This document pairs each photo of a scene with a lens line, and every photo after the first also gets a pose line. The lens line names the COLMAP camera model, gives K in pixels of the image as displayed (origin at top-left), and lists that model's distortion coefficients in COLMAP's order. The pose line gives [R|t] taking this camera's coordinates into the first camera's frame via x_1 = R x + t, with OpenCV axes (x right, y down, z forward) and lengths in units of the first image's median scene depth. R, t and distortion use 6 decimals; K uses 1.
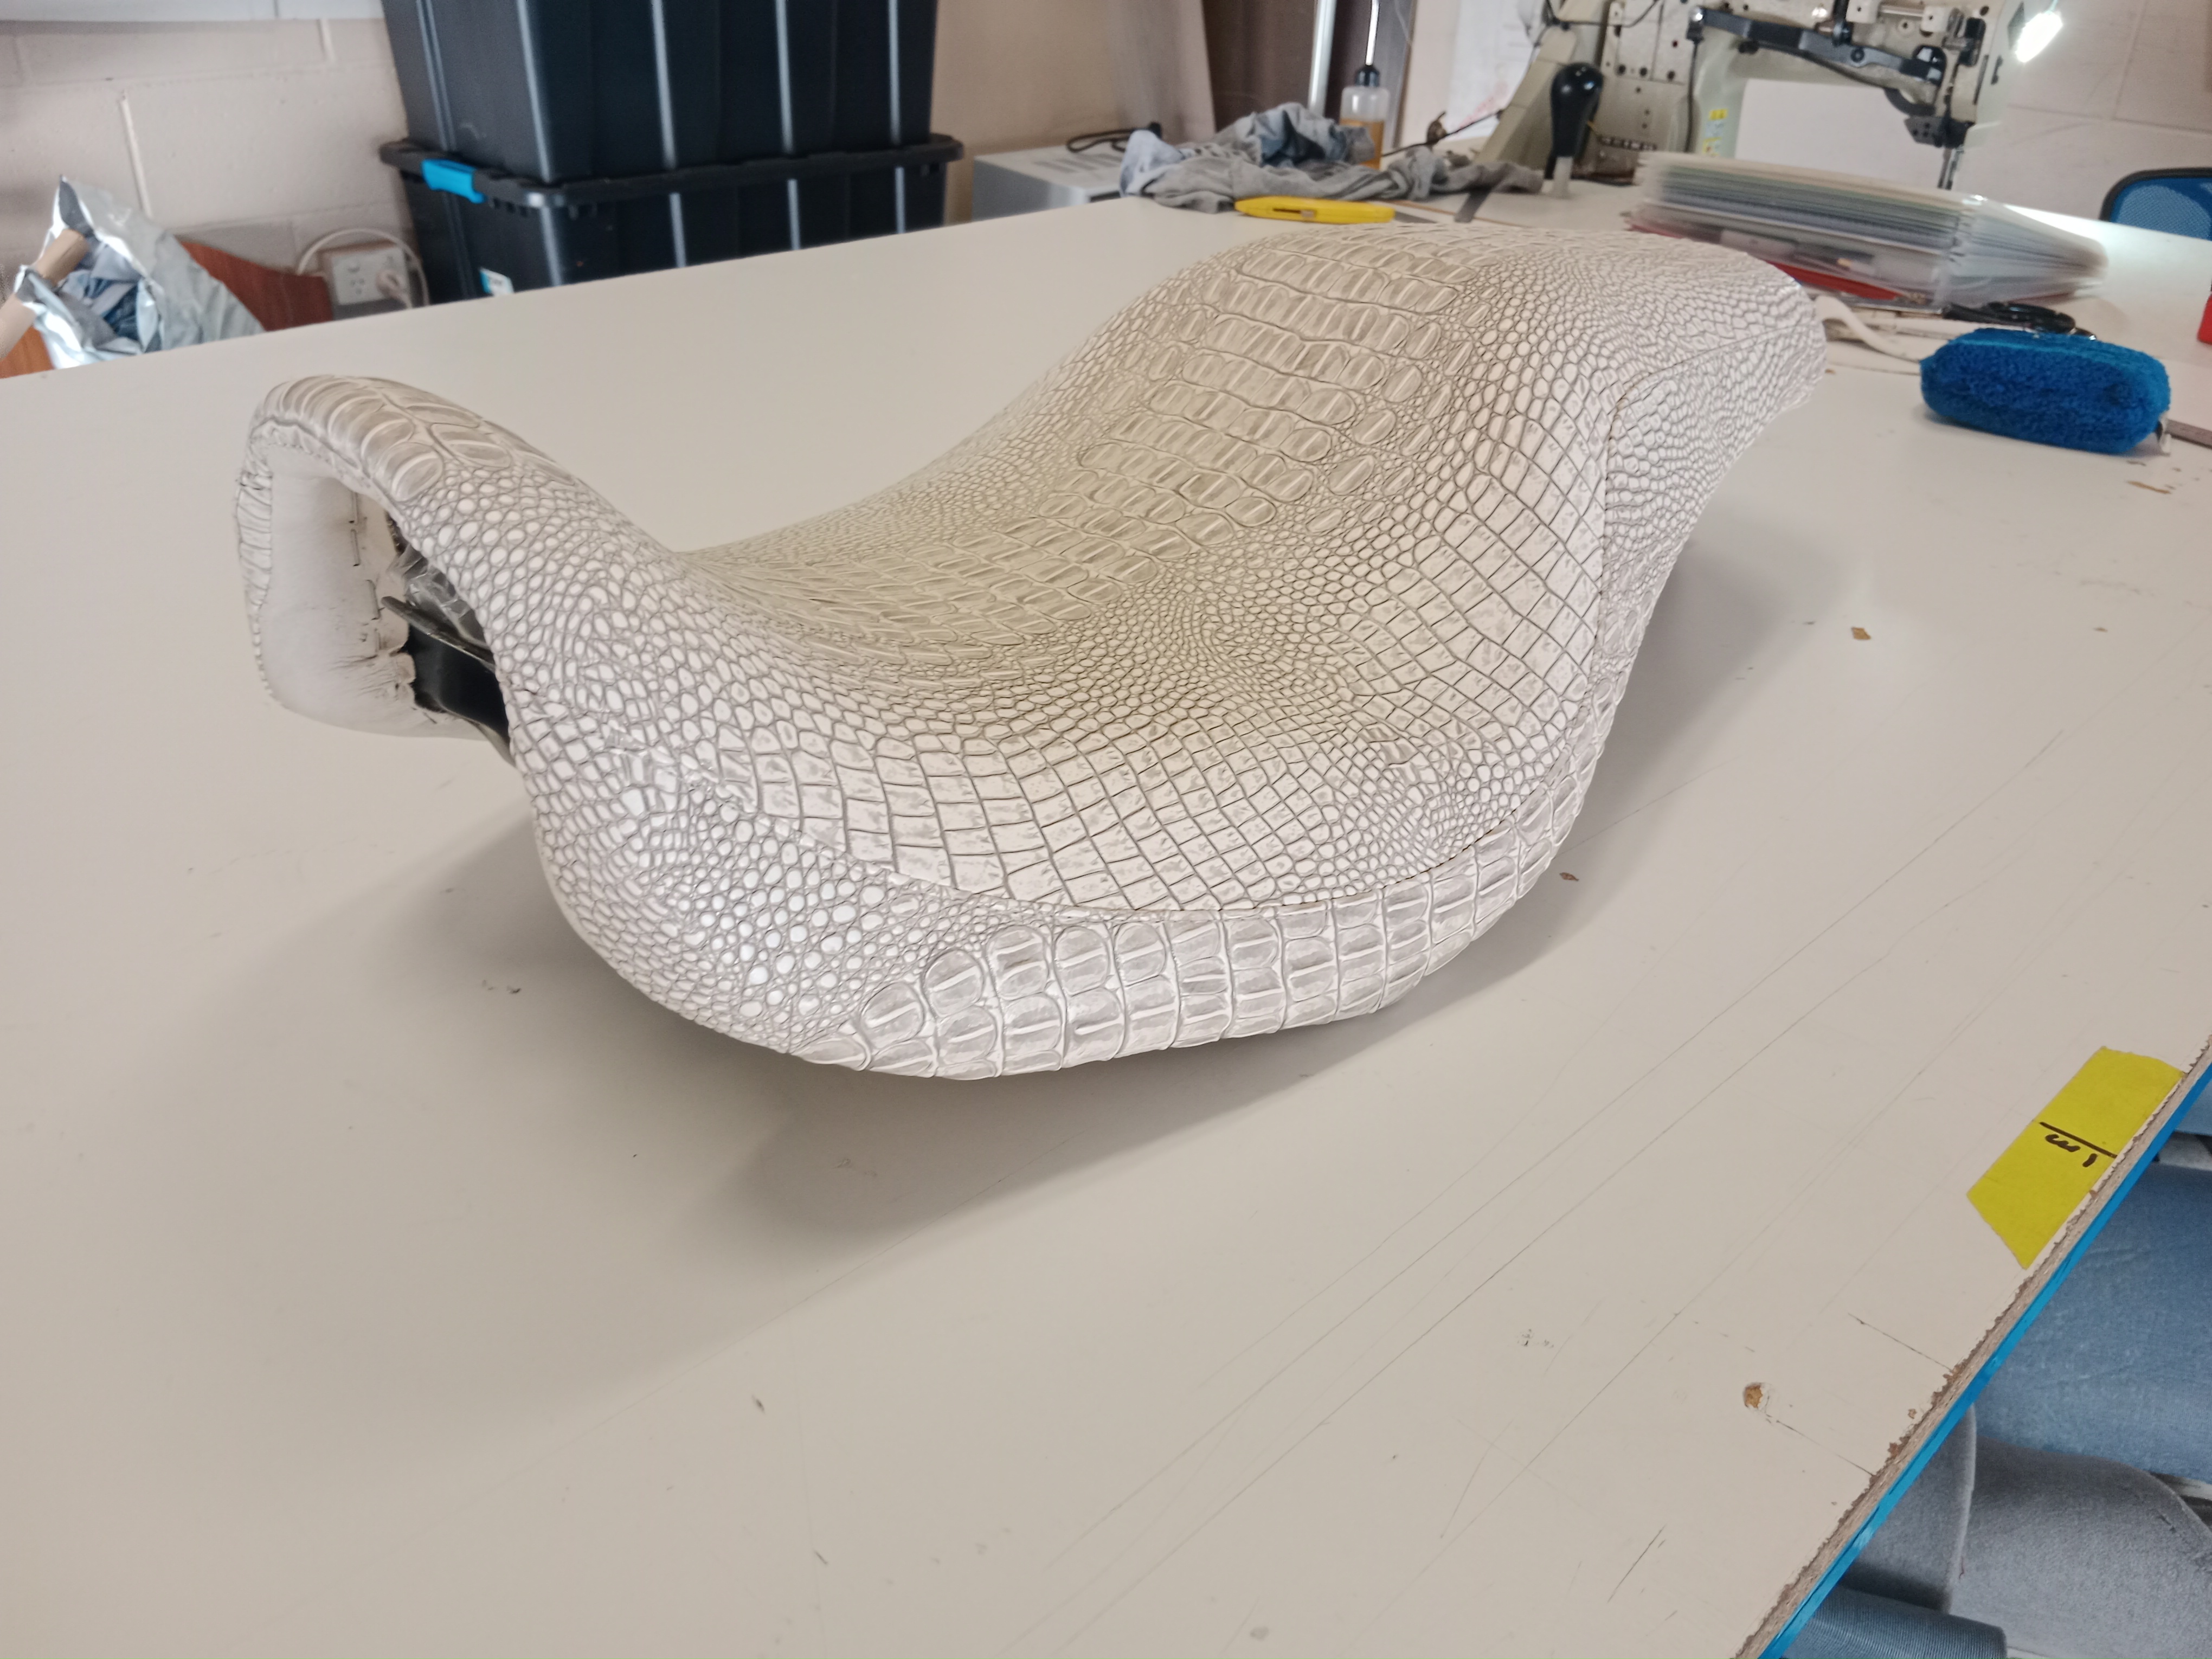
lens RADIAL K [[1716.4, 0, 1105.4], [0, 1716.4, 827.7], [0, 0, 1]] dist [0.071397, -0.126629]
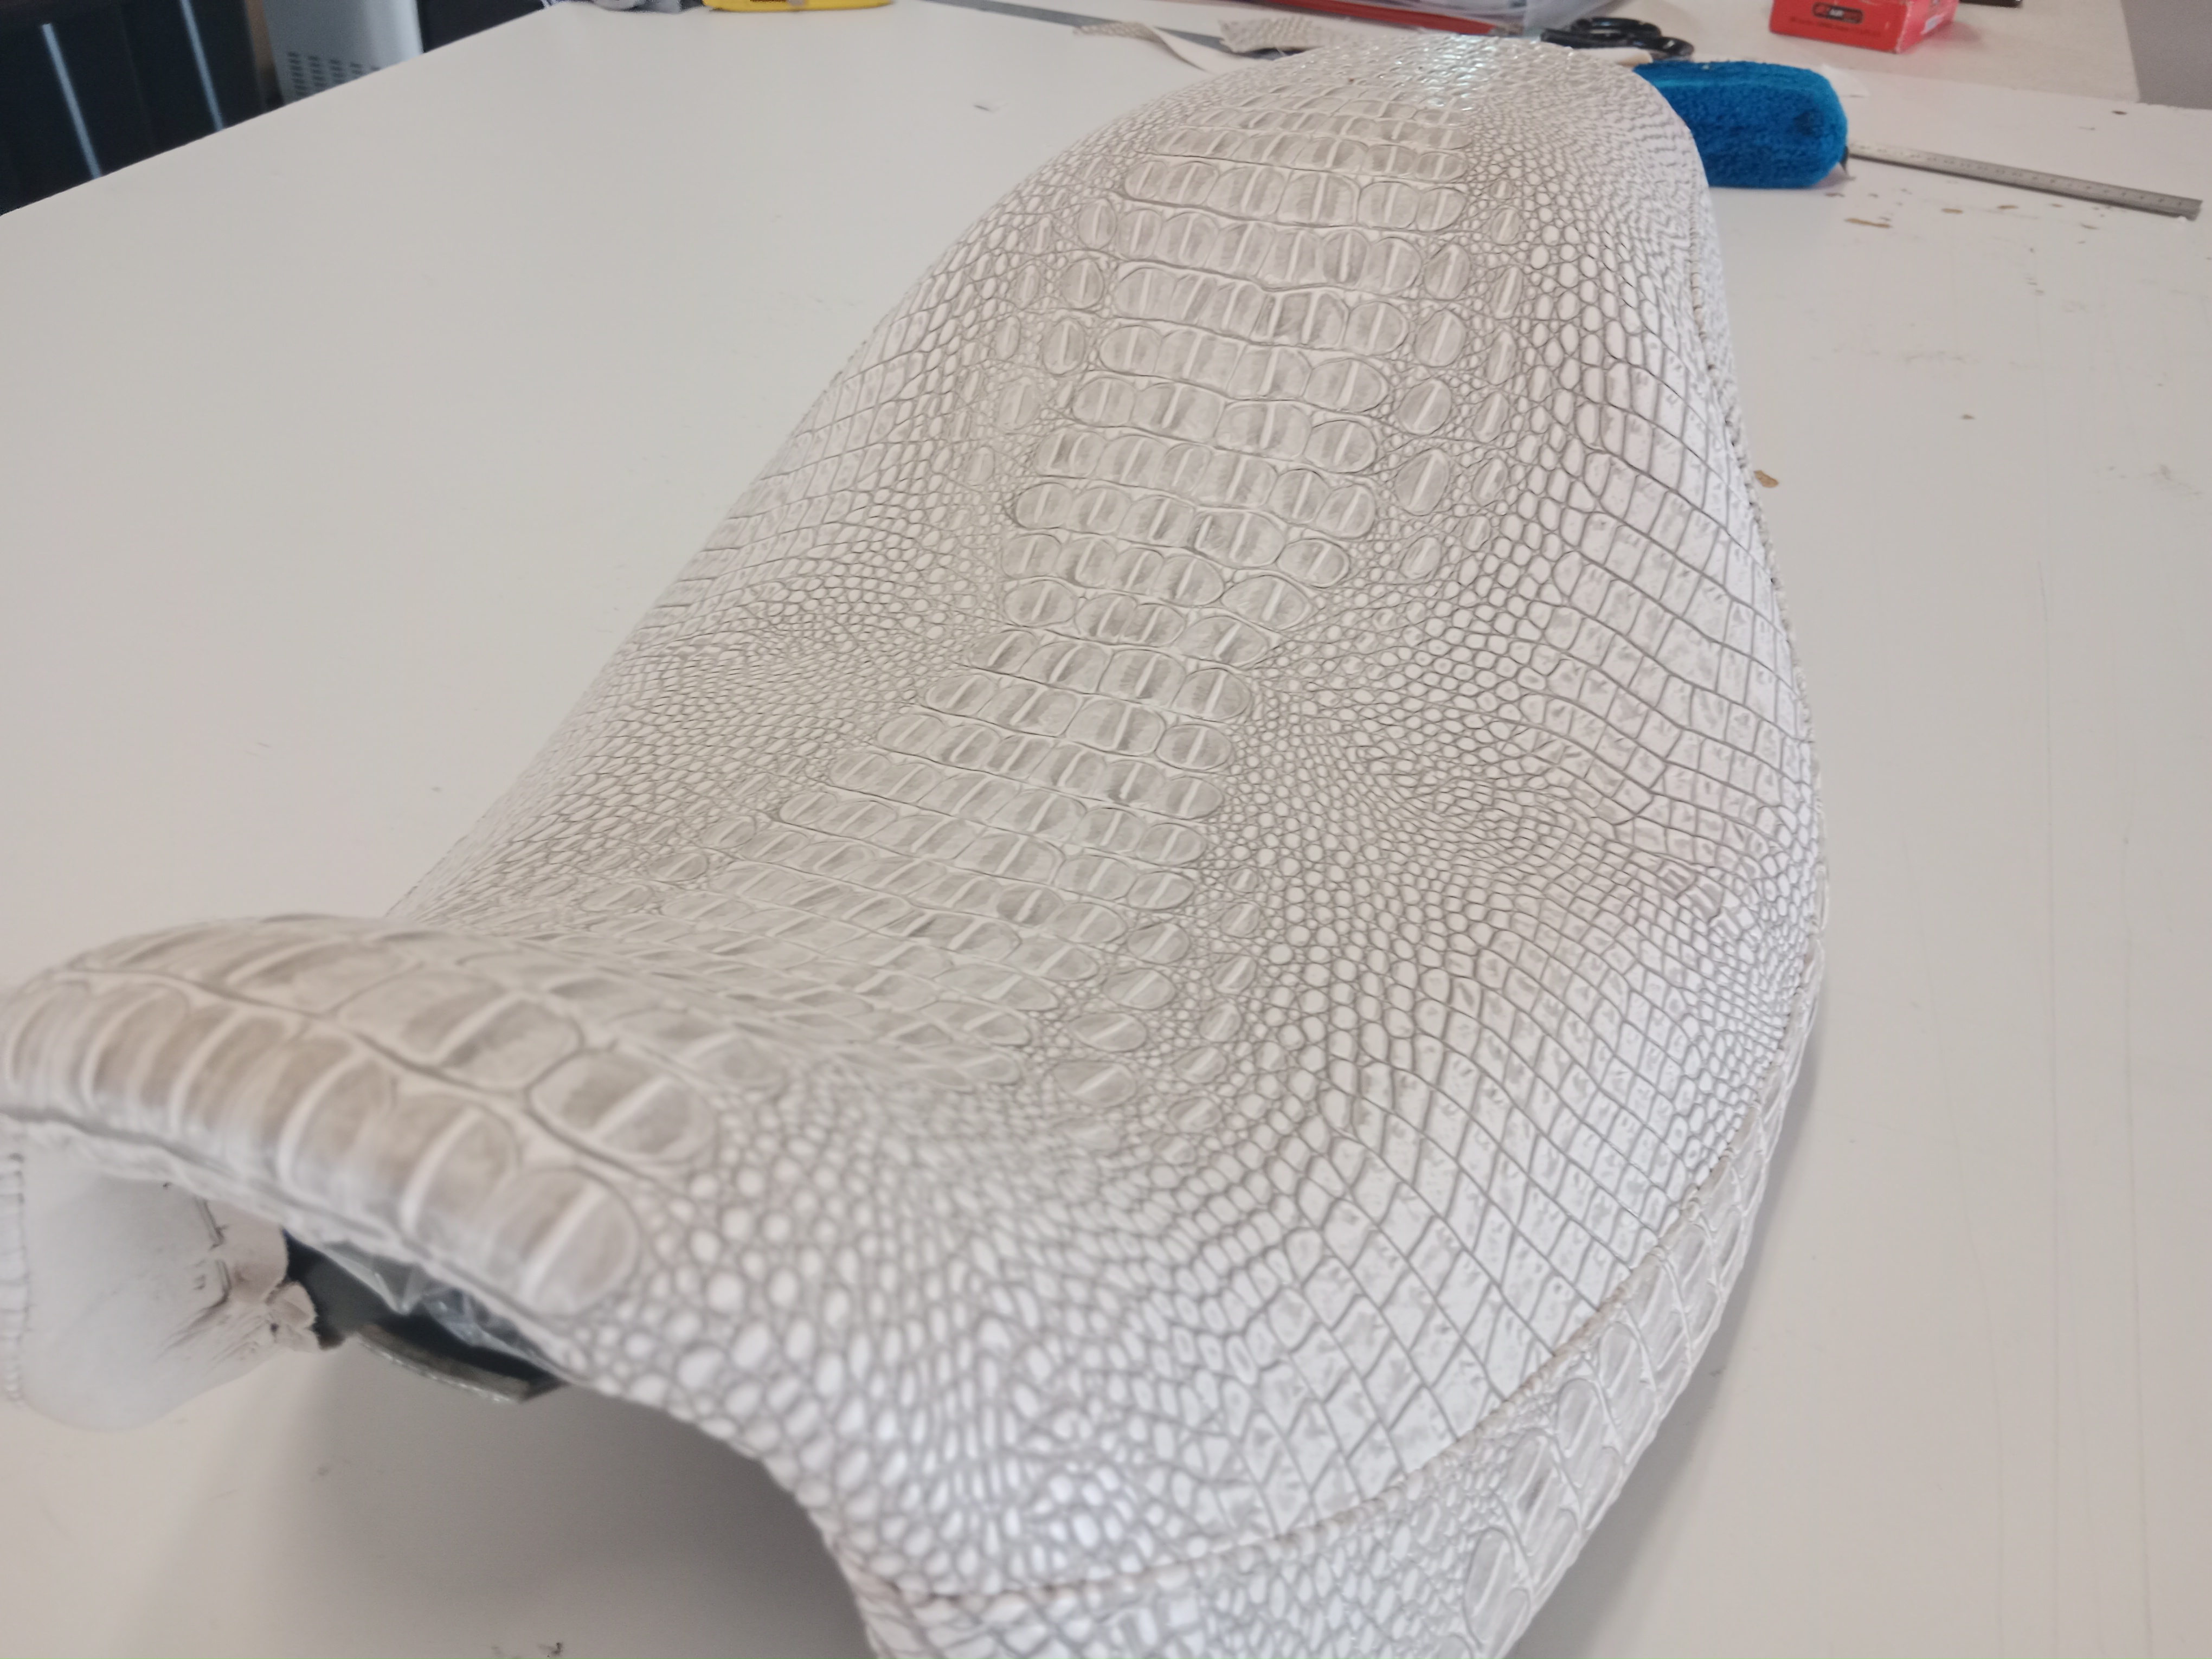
lens RADIAL K [[1716.4, 0, 1106.8], [0, 1716.4, 828.1], [0, 0, 1]] dist [0.071397, -0.126629]
pose [[0.922027, -0.262215, 0.284798, -0.233753], [0.219855, 0.960199, 0.172283, -0.224465], [-0.318638, -0.096235, 0.942979, 0.344643]]
